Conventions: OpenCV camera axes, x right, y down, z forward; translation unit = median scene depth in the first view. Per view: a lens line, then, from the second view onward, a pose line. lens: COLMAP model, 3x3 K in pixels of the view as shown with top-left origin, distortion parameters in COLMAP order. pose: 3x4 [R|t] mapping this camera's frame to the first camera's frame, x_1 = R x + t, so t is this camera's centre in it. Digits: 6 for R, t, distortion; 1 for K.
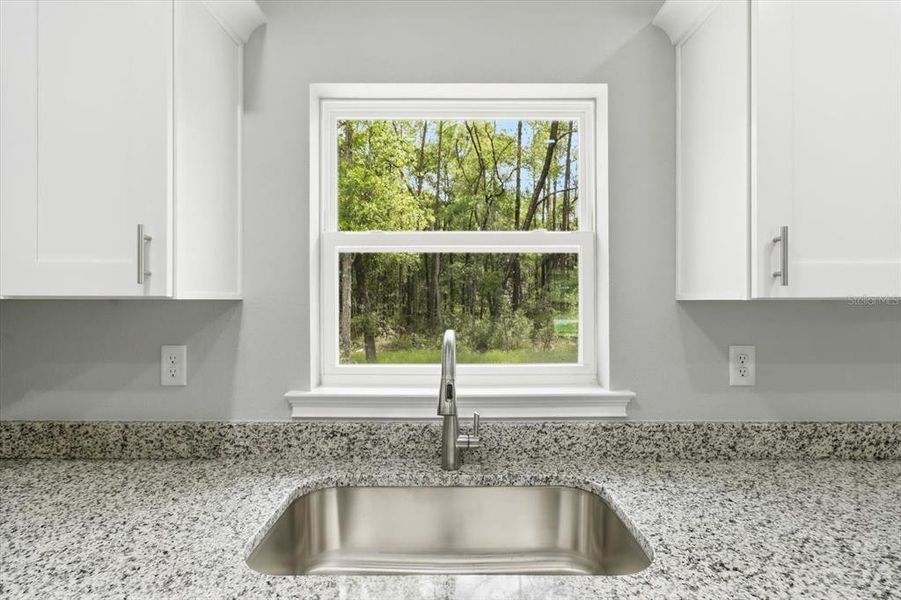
lens RADIAL K [[429.5, 0, 450.5], [0, 429.5, 300.0], [0, 0, 1]] dist [0.001952, 0.000837]
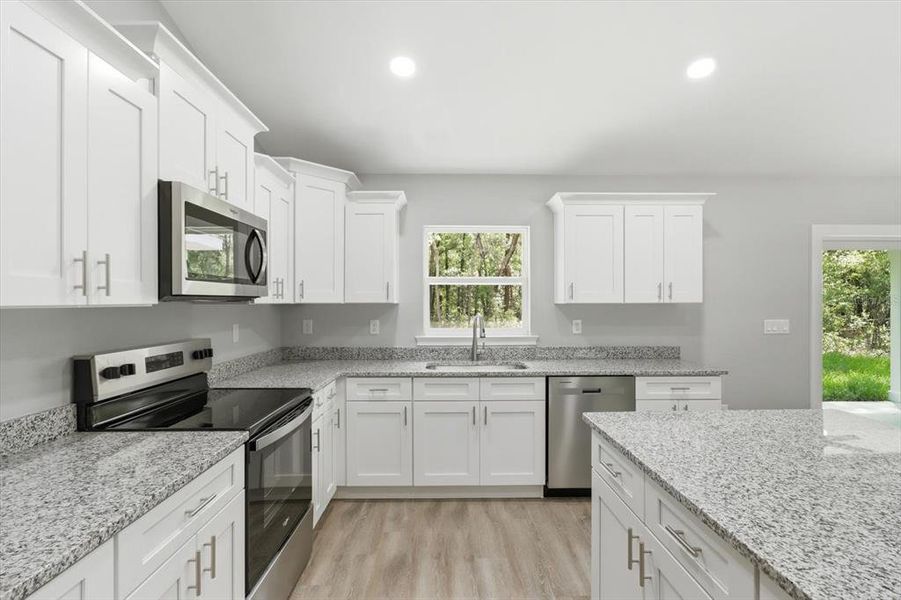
lens RADIAL K [[429.5, 0, 450.5], [0, 429.5, 300.0], [0, 0, 1]] dist [0.001952, 0.000837]
pose [[0.999846, -0.000469, 0.017540, -0.203281], [0.000530, 0.999994, -0.003492, -0.013418], [-0.017539, 0.003501, 0.999840, -1.809496]]
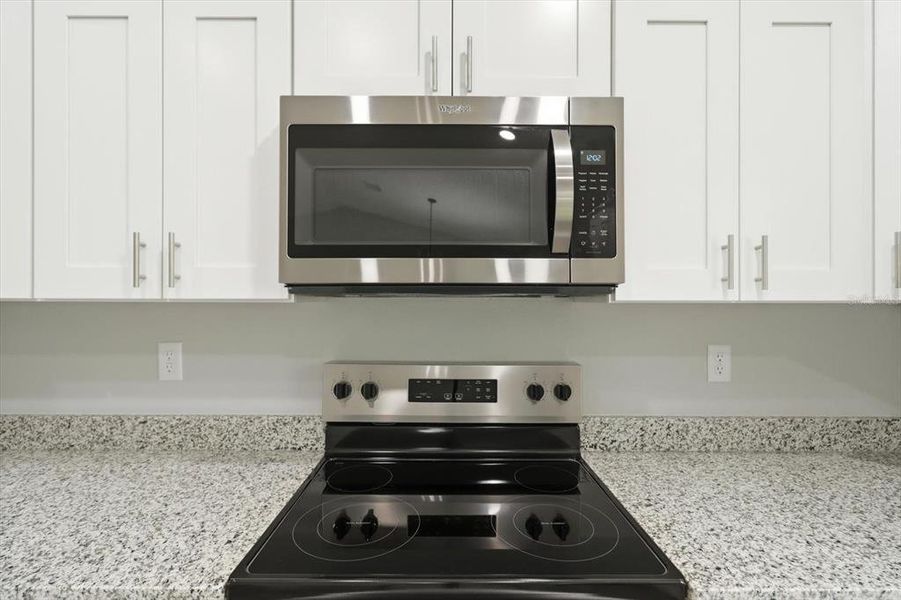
lens RADIAL K [[431.1, 0, 450.5], [0, 431.1, 300.0], [0, 0, 1]] dist [-0.004205, 0.000128]
pose [[0.006146, 0.008693, -0.999943, -0.211606], [-0.001550, 0.999961, 0.008684, -0.014342], [0.999980, 0.001496, 0.006160, -0.267734]]
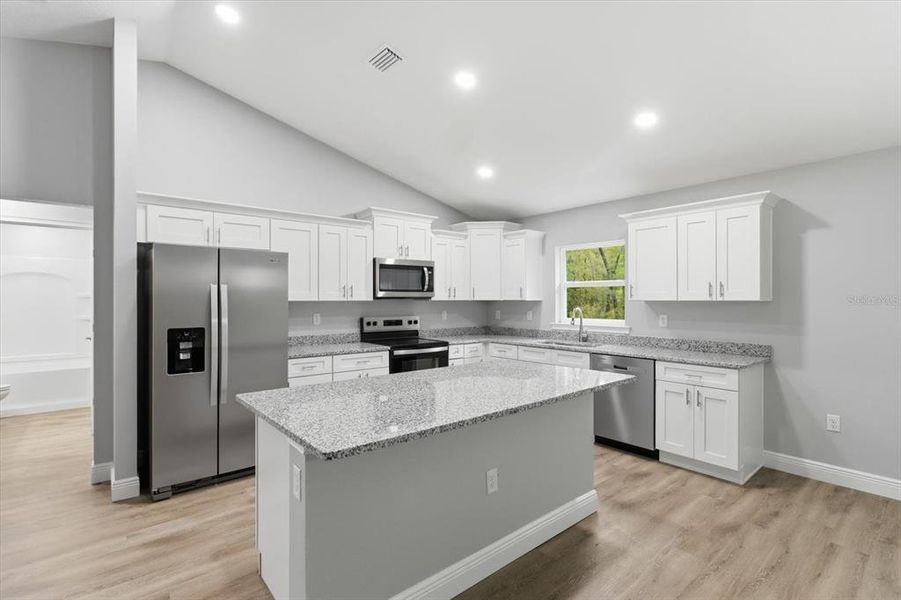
lens RADIAL K [[429.5, 0, 450.5], [0, 429.5, 300.0], [0, 0, 1]] dist [0.001952, 0.000837]
pose [[0.637074, 0.000756, -0.770802, 2.183668], [0.001316, 0.999997, 0.002069, -0.016498], [0.770801, -0.002332, 0.637071, -2.366575]]
